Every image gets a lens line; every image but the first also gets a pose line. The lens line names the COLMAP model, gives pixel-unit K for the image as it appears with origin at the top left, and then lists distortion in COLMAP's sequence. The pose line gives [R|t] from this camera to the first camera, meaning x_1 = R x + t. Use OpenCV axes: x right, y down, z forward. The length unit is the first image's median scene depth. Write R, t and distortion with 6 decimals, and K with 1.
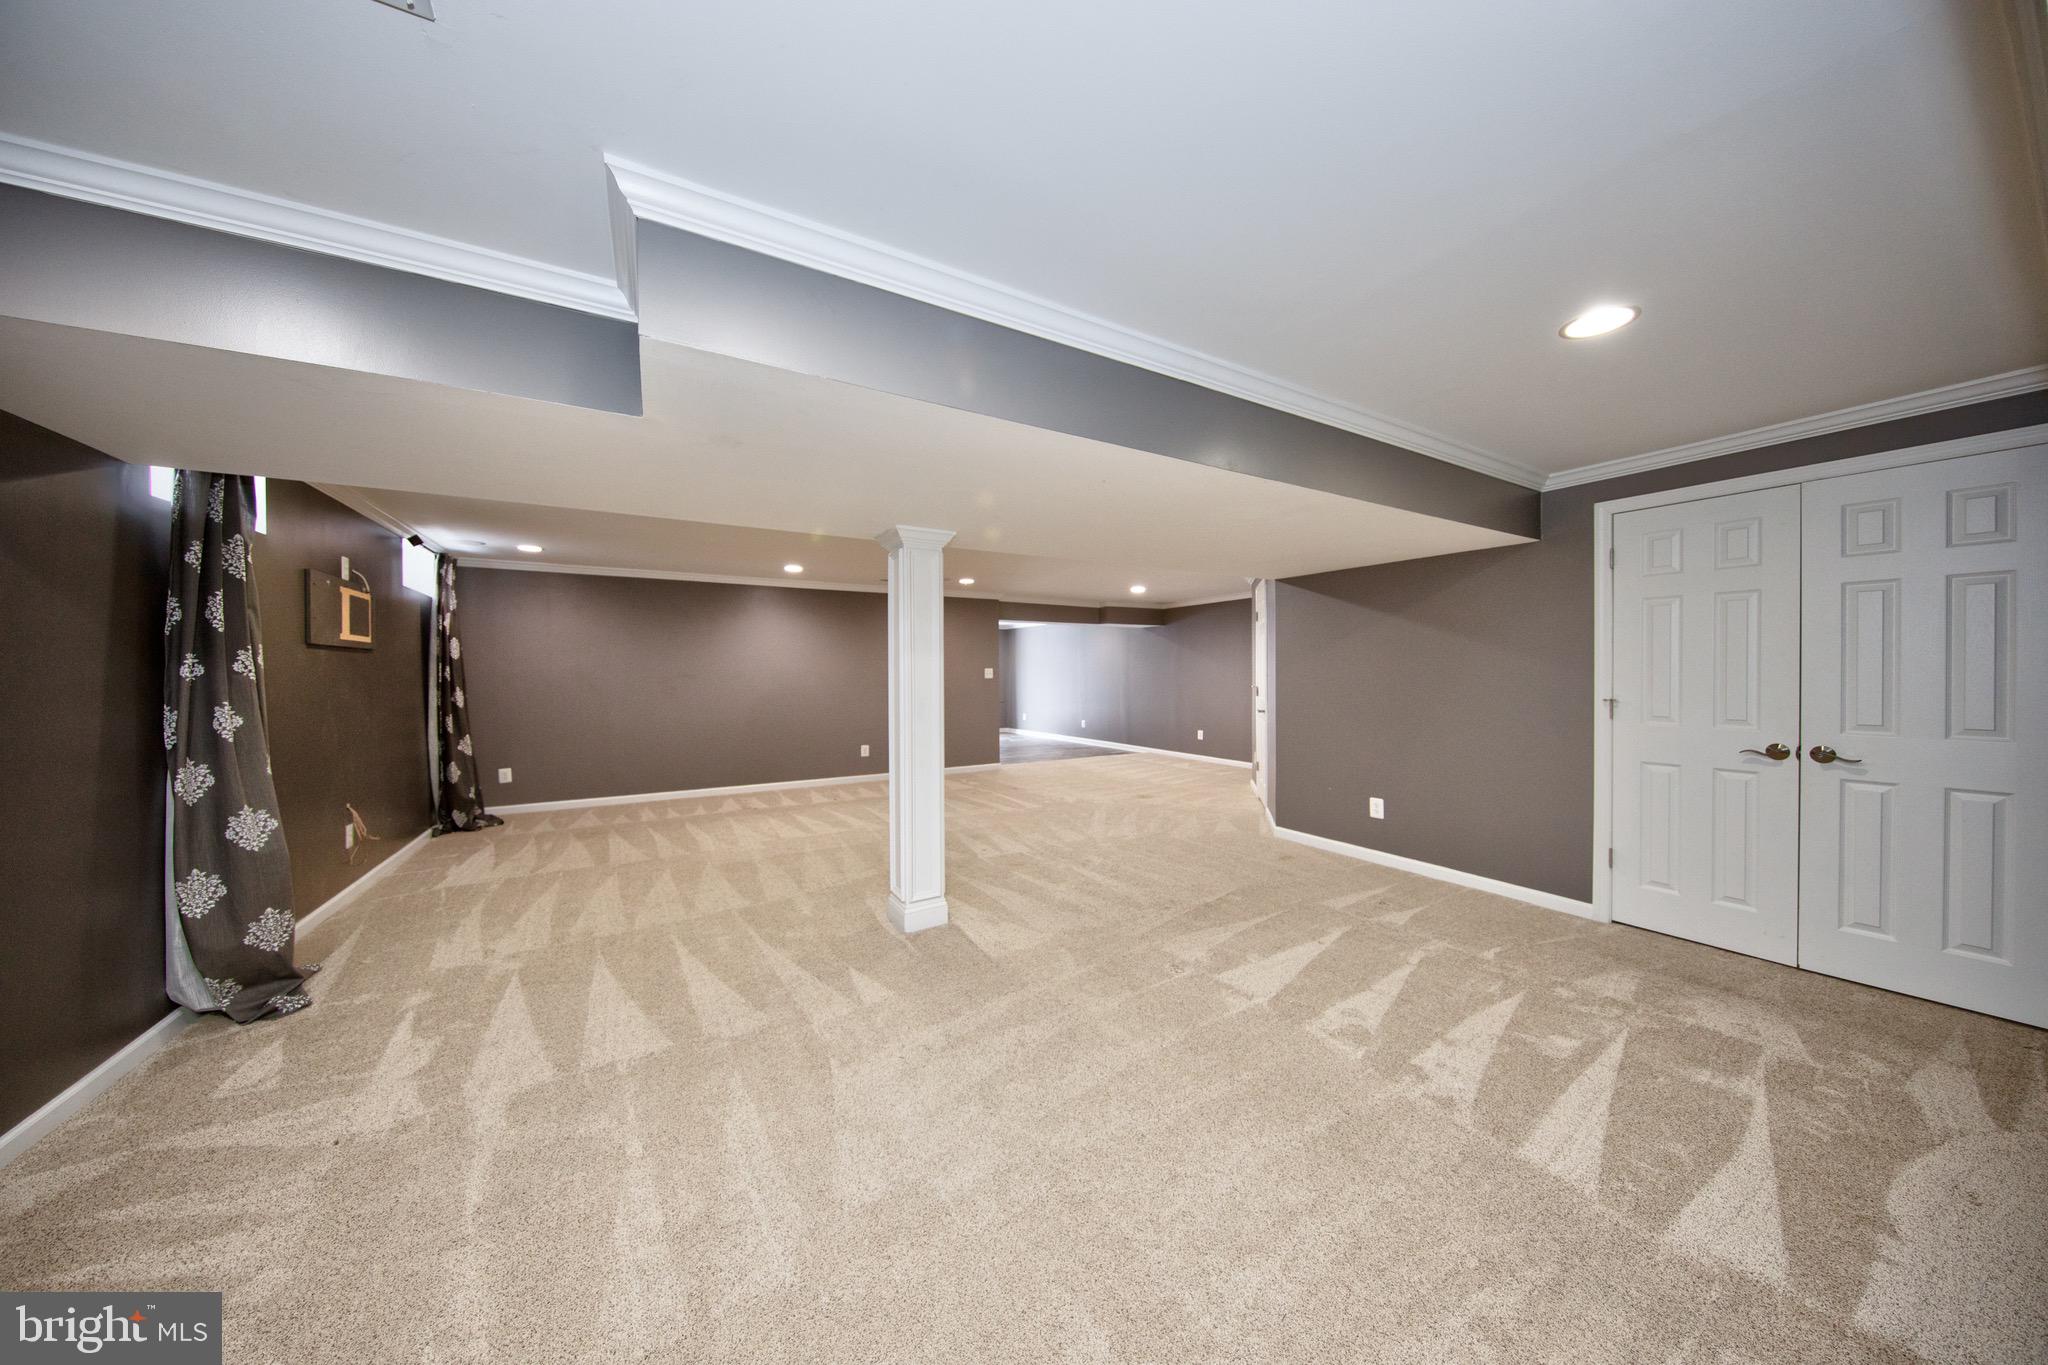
lens RADIAL K [[645.7, 0, 1014.4], [0, 645.7, 680.3], [0, 0, 1]] dist [-0.000926, -0.000203]
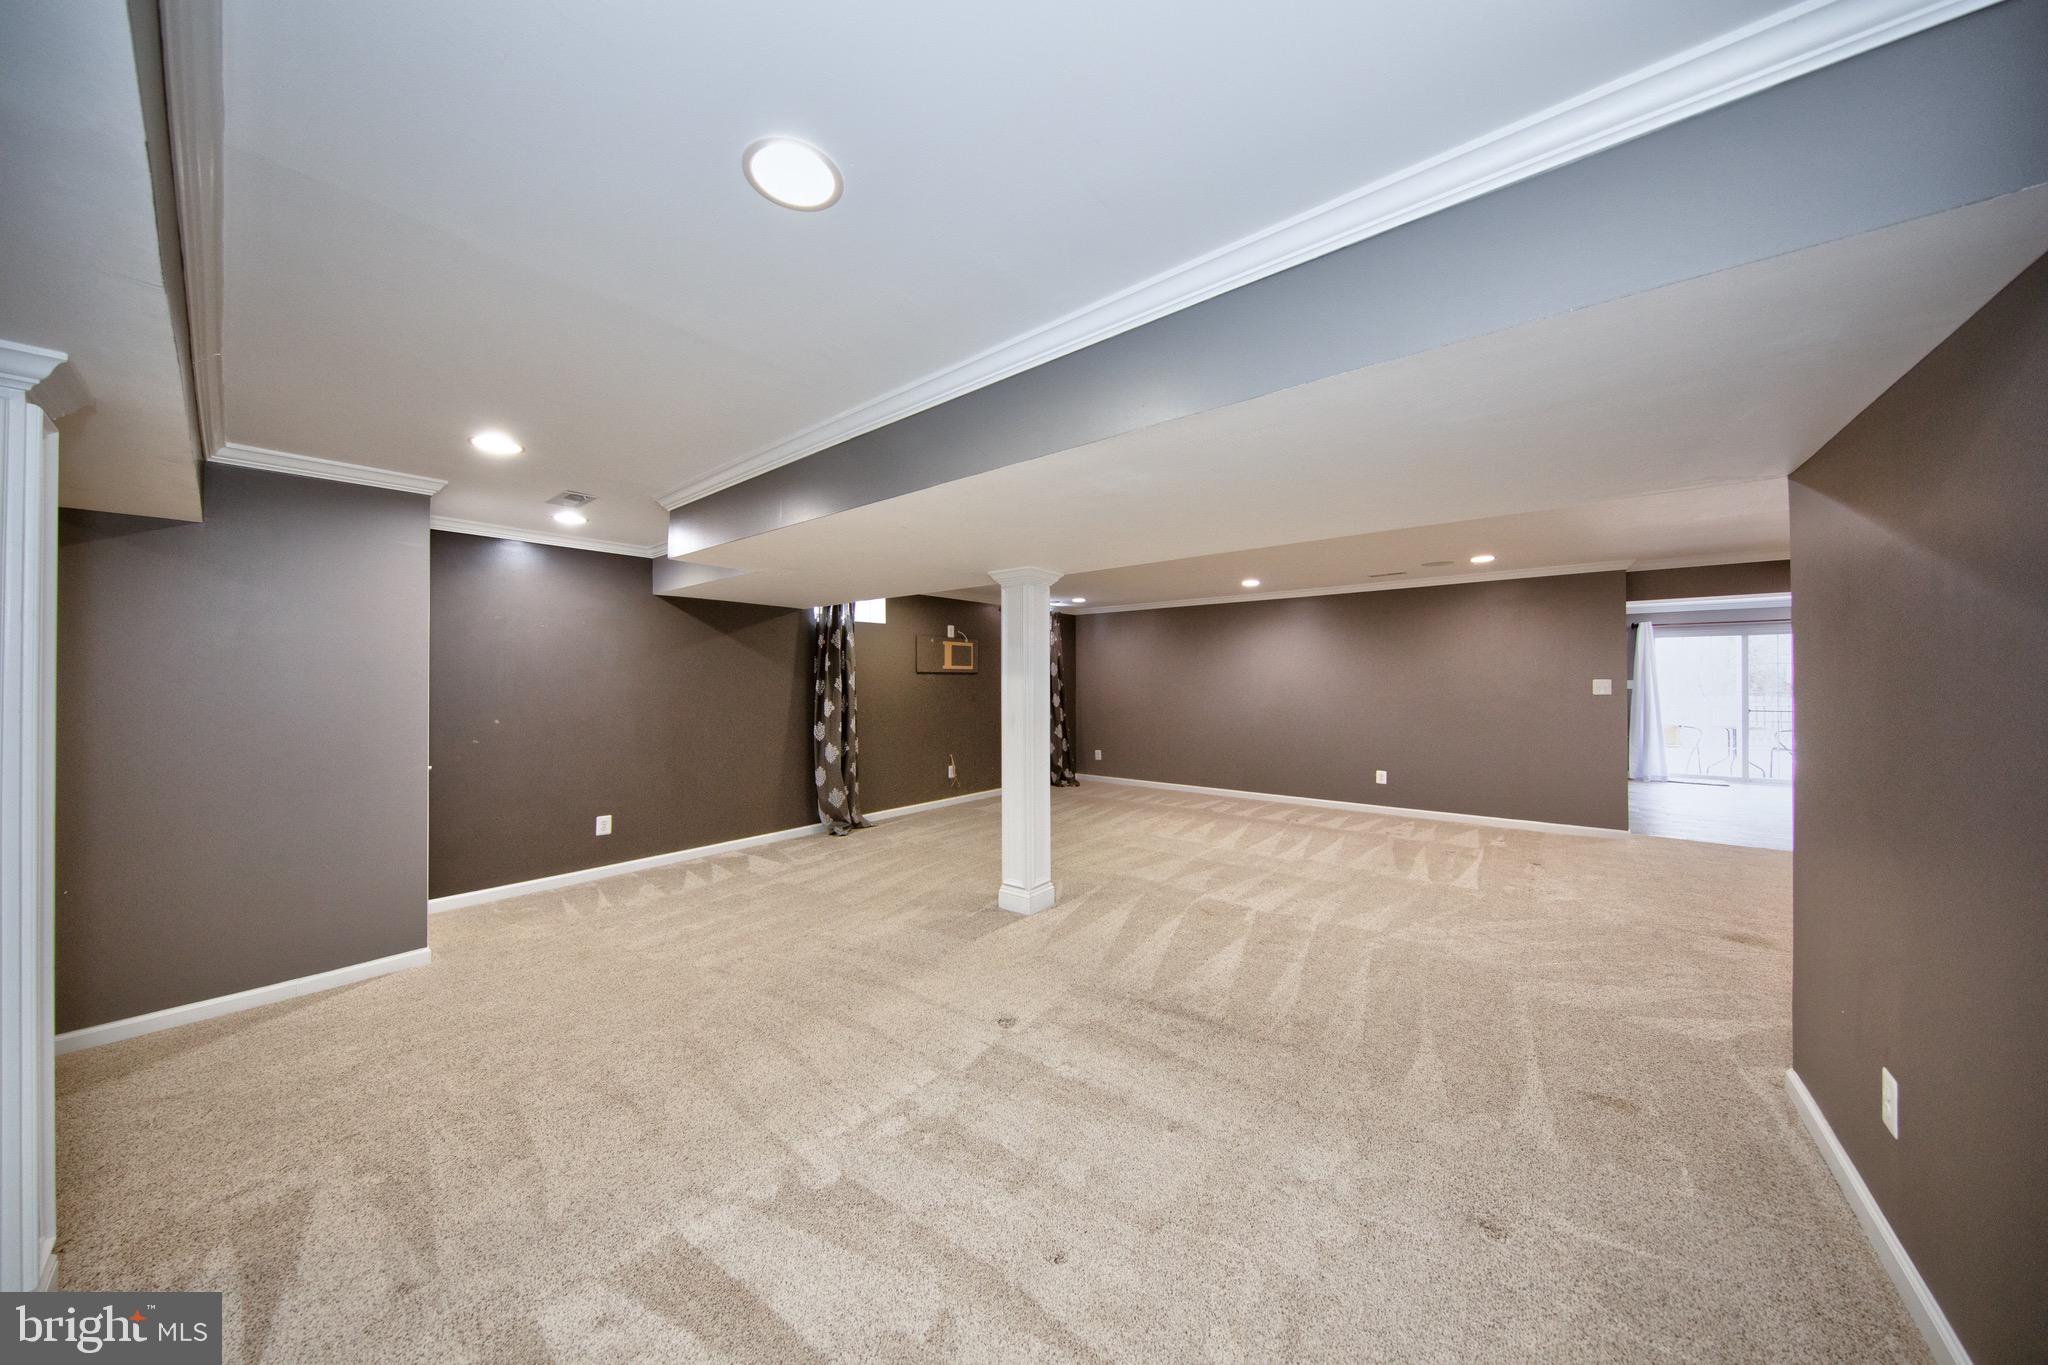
lens RADIAL K [[645.7, 0, 1014.4], [0, 645.7, 680.3], [0, 0, 1]] dist [-0.000926, -0.000203]
pose [[0.346049, -0.000242, -0.938216, 1.117531], [-0.008353, 0.999960, -0.003339, -0.031255], [0.938179, 0.008992, 0.346033, 0.701078]]
